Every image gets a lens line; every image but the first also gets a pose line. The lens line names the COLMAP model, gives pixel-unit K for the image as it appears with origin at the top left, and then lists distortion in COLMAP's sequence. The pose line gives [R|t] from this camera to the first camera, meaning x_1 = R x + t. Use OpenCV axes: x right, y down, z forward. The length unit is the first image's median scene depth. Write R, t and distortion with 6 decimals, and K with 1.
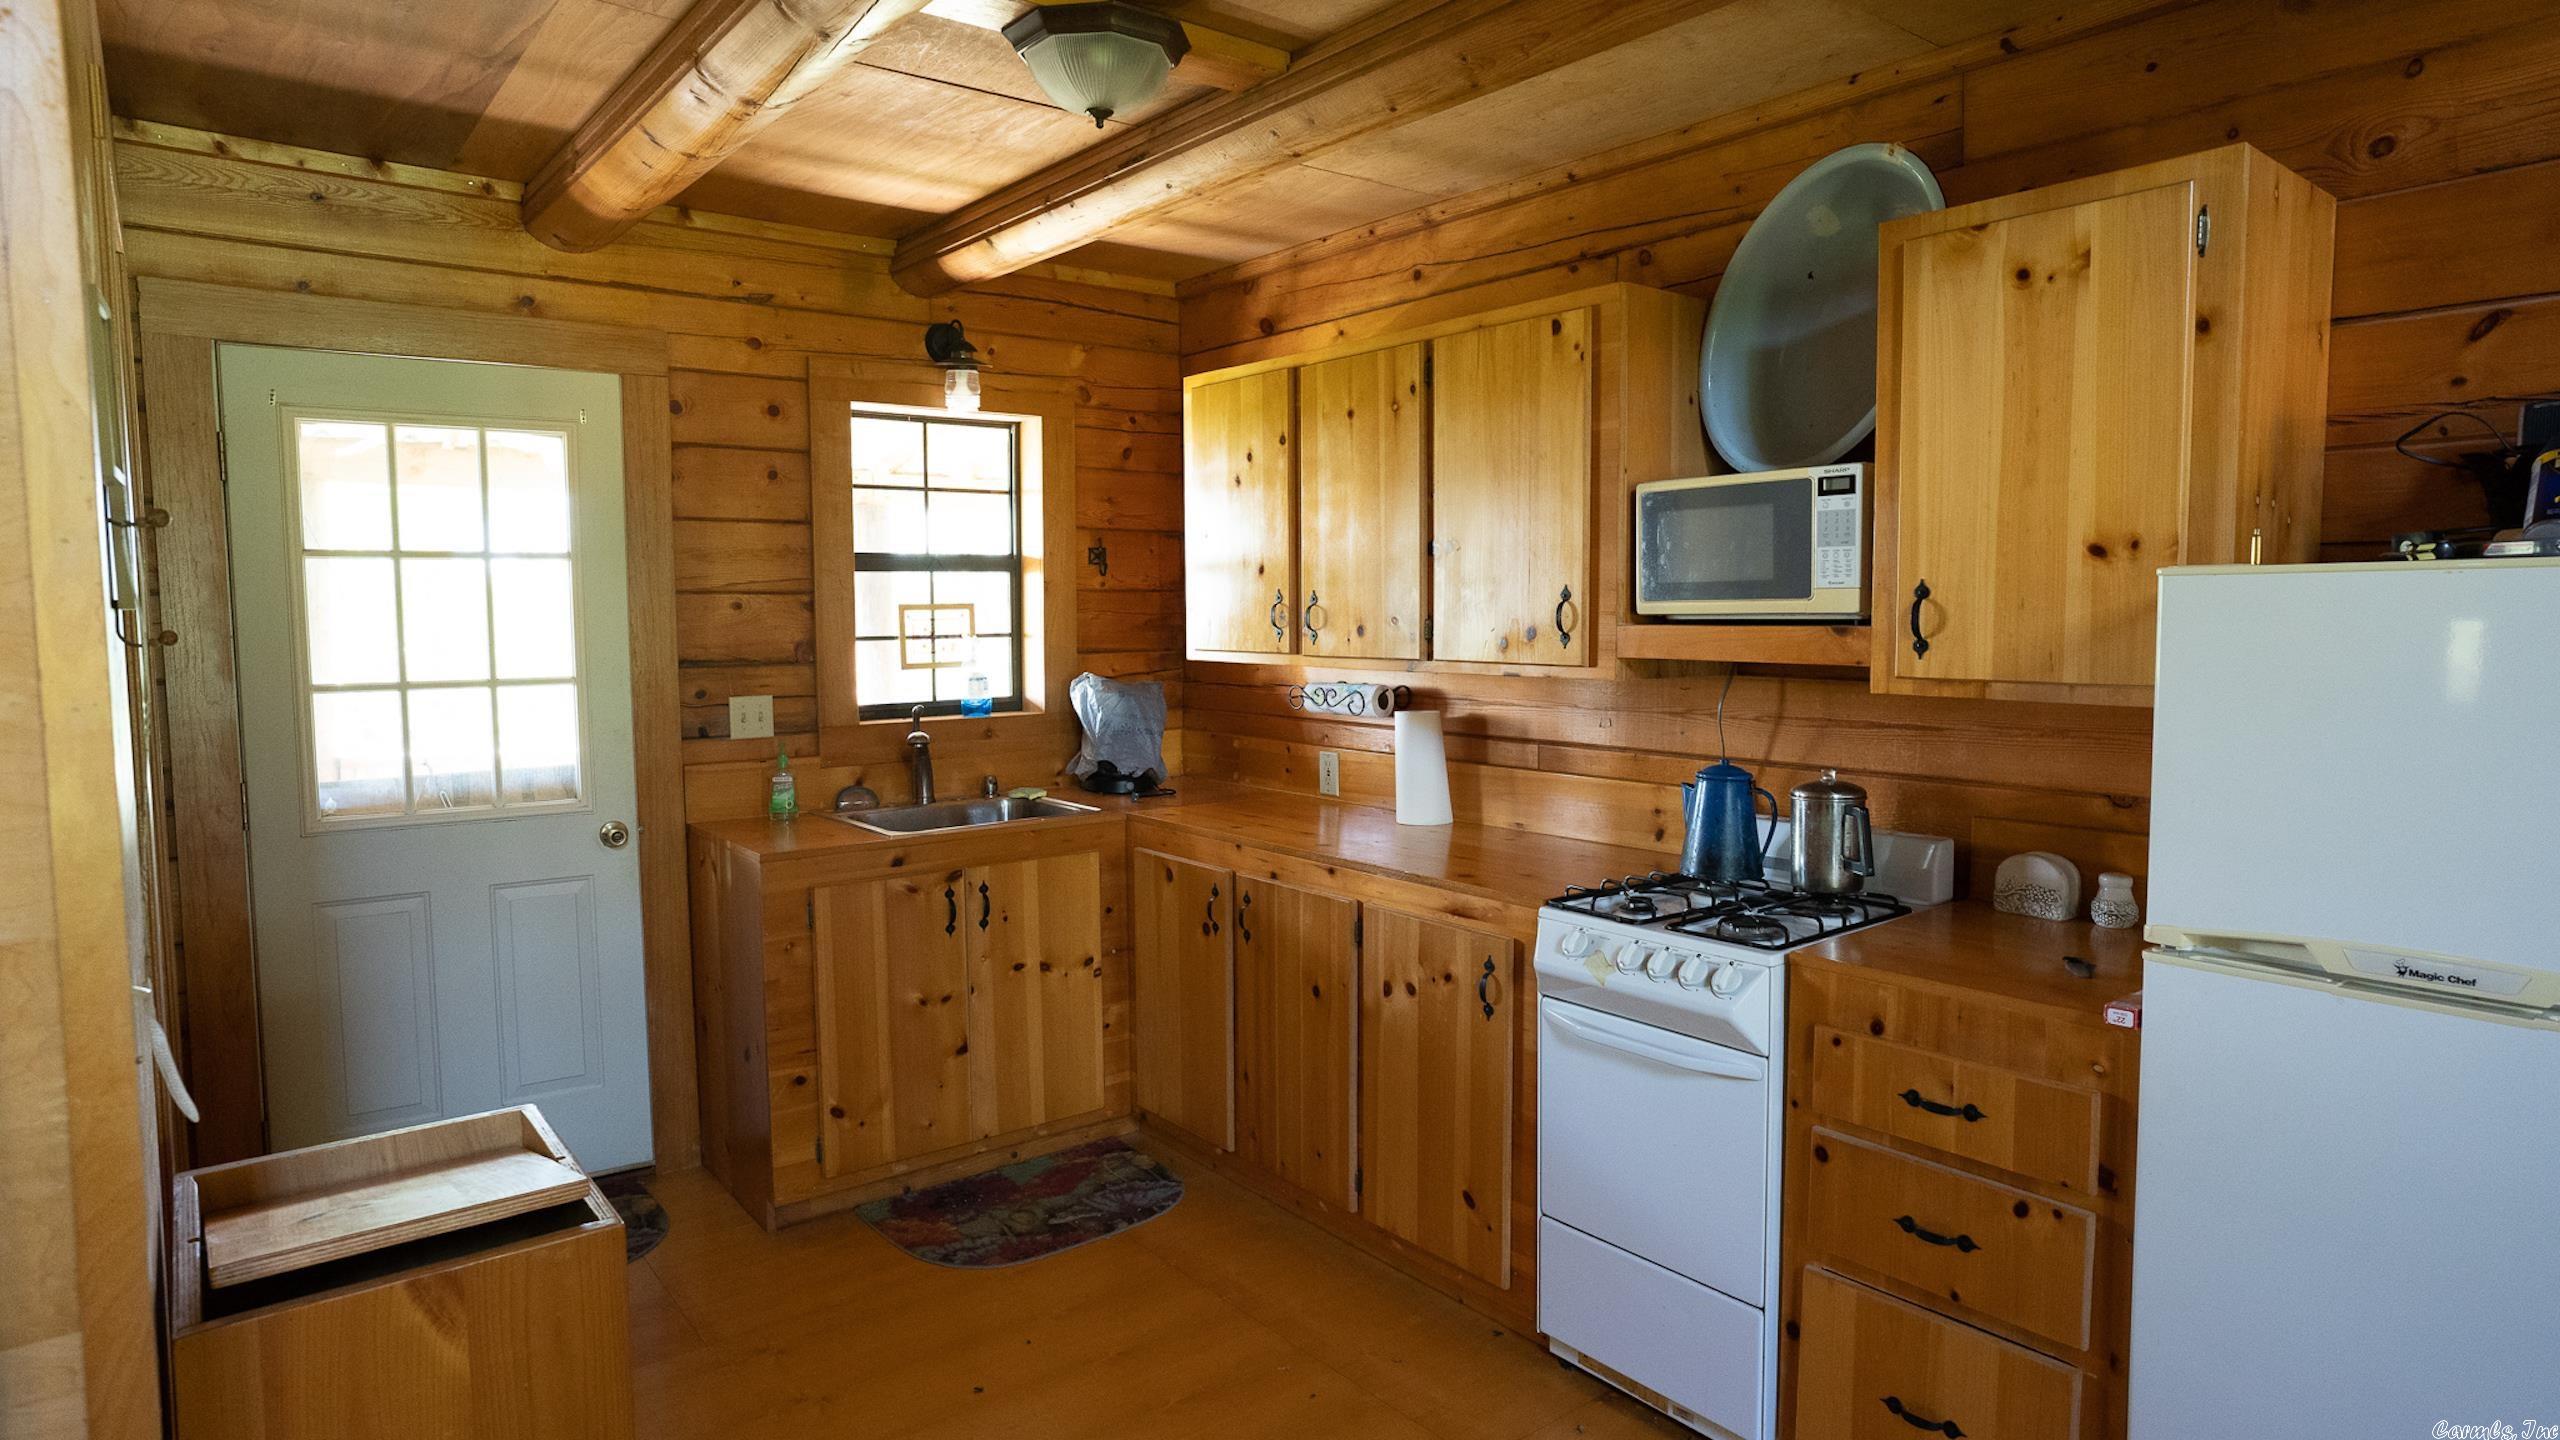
lens RADIAL K [[1415.2, 0, 1280.0], [0, 1415.2, 720.0], [0, 0, 1]] dist [-0.002889, -0.000335]
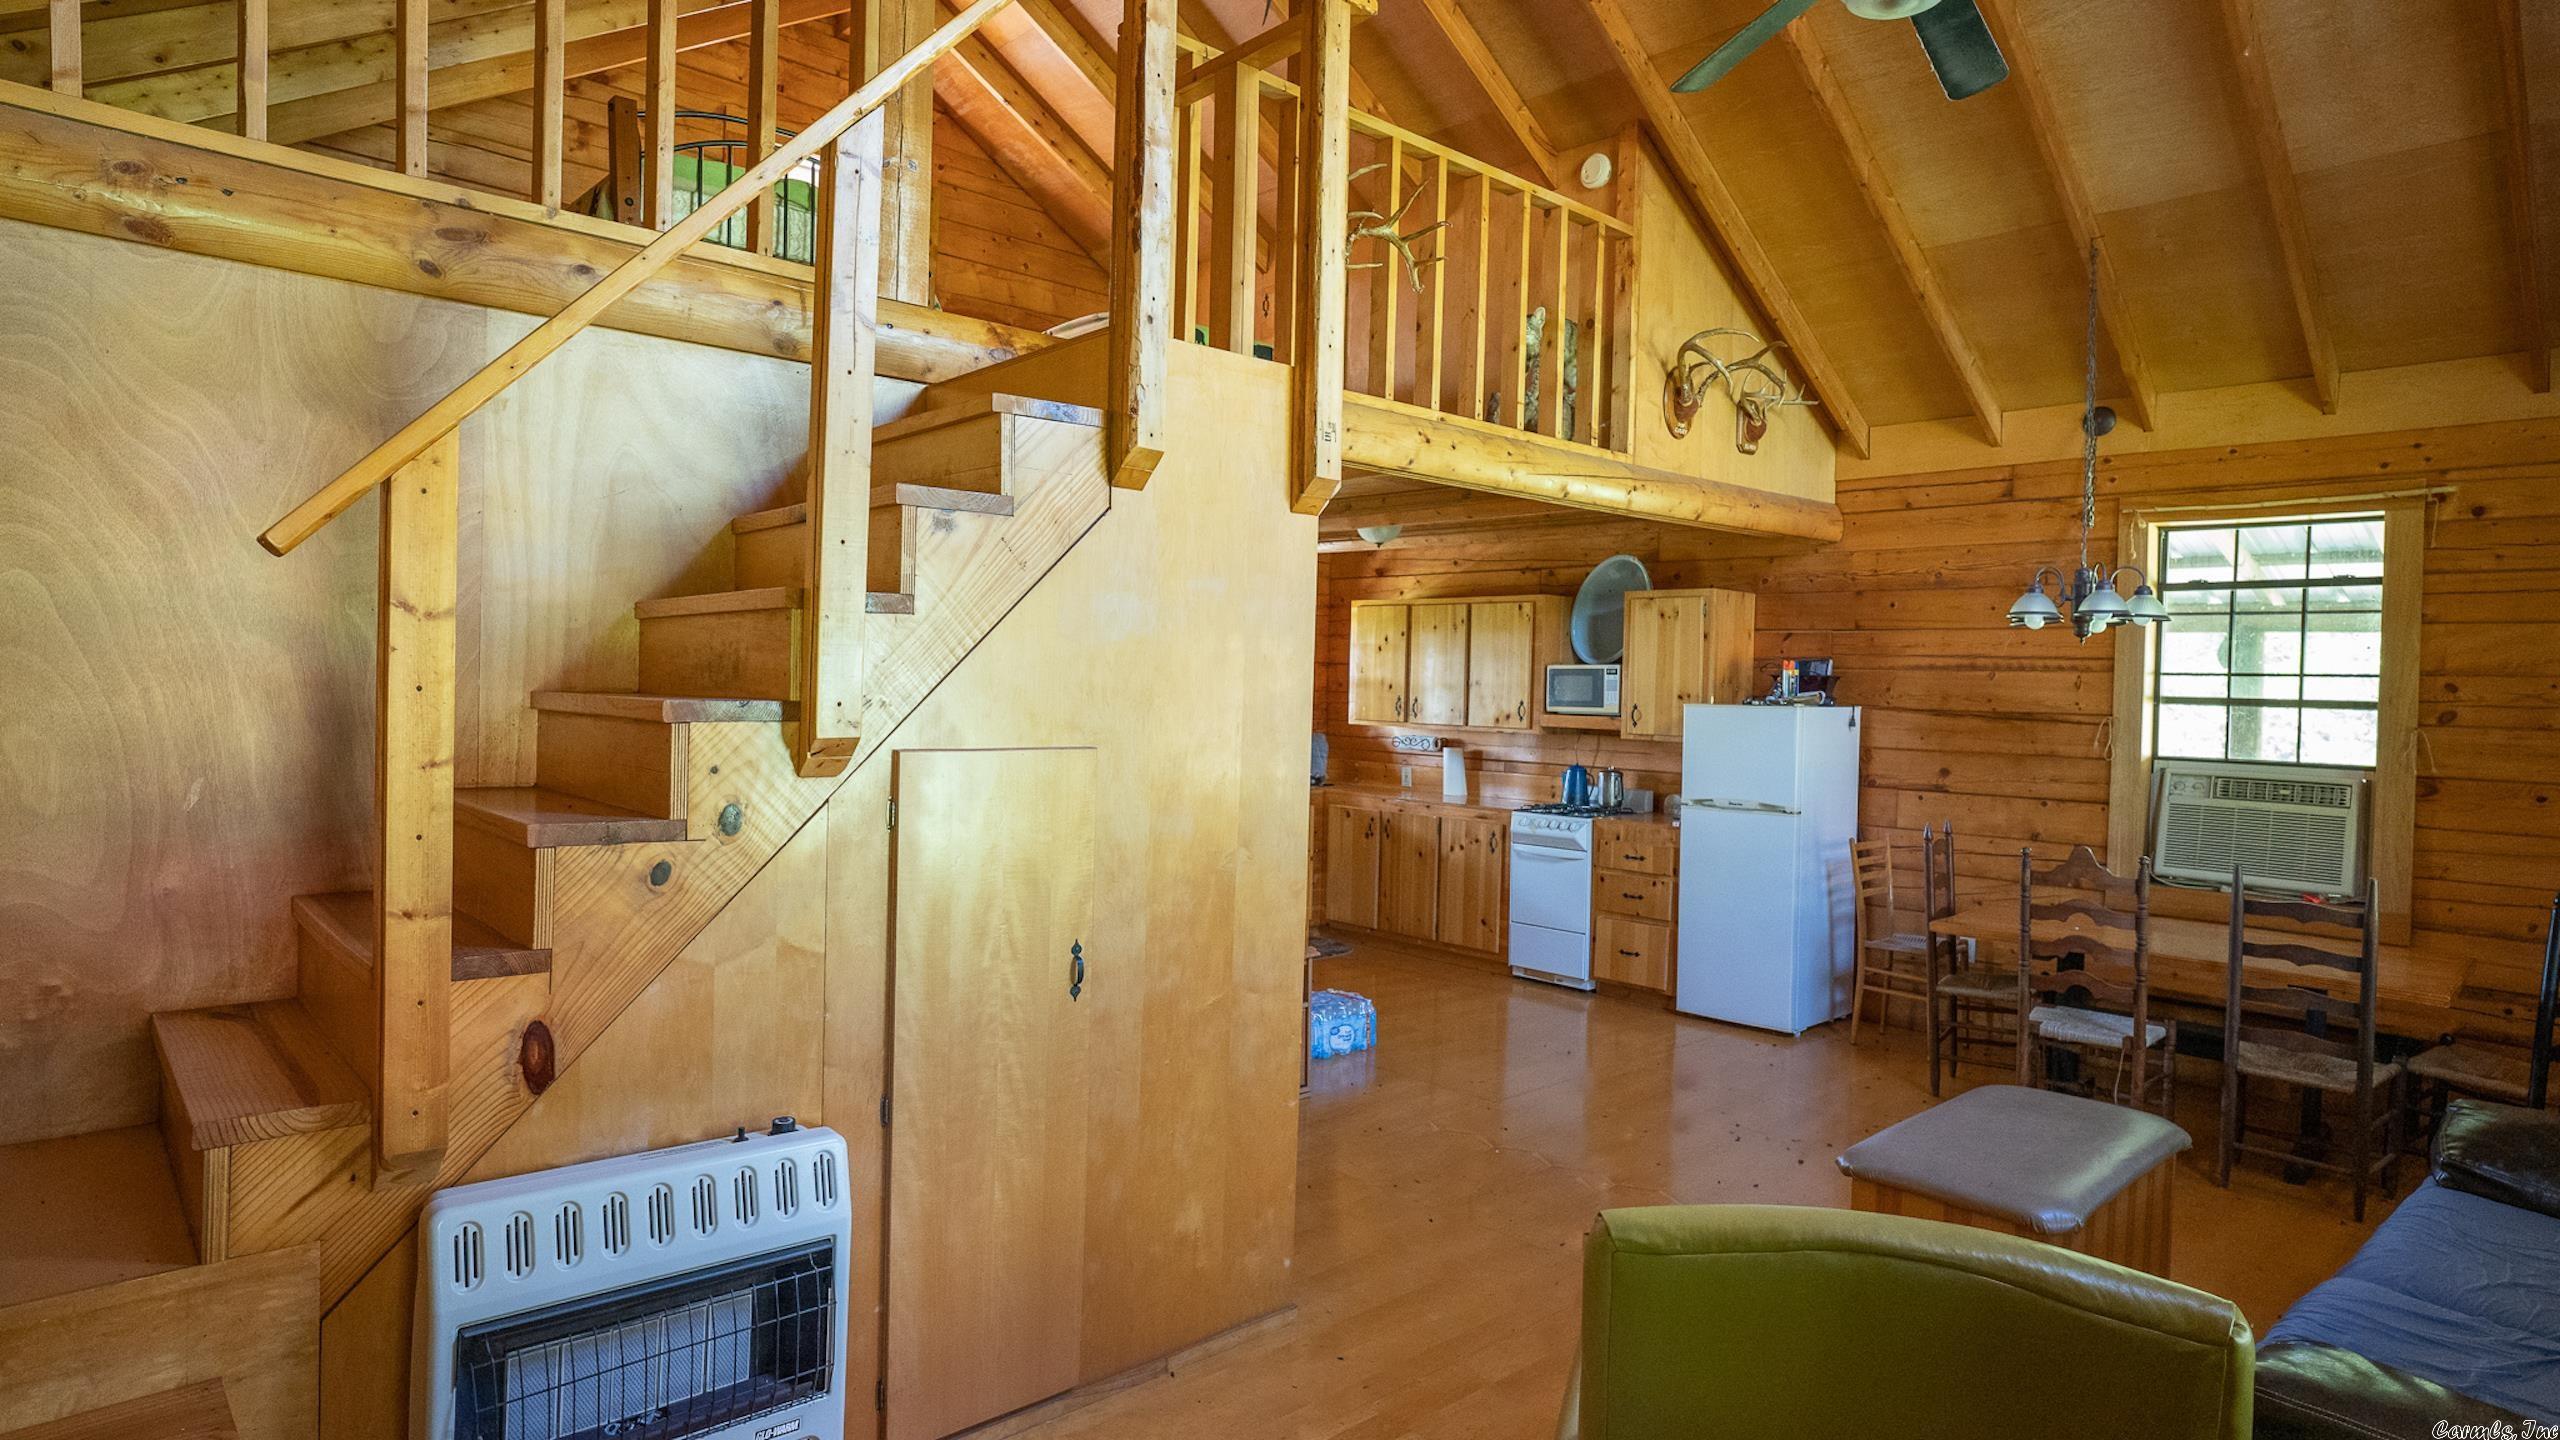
lens RADIAL K [[1415.2, 0, 1280.0], [0, 1415.2, 720.0], [0, 0, 1]] dist [-0.002889, -0.000335]
pose [[0.996852, 0.026951, 0.074565, -0.509968], [-0.022929, 0.998263, -0.054278, 0.114074], [-0.075899, 0.052397, 0.995738, -1.849418]]
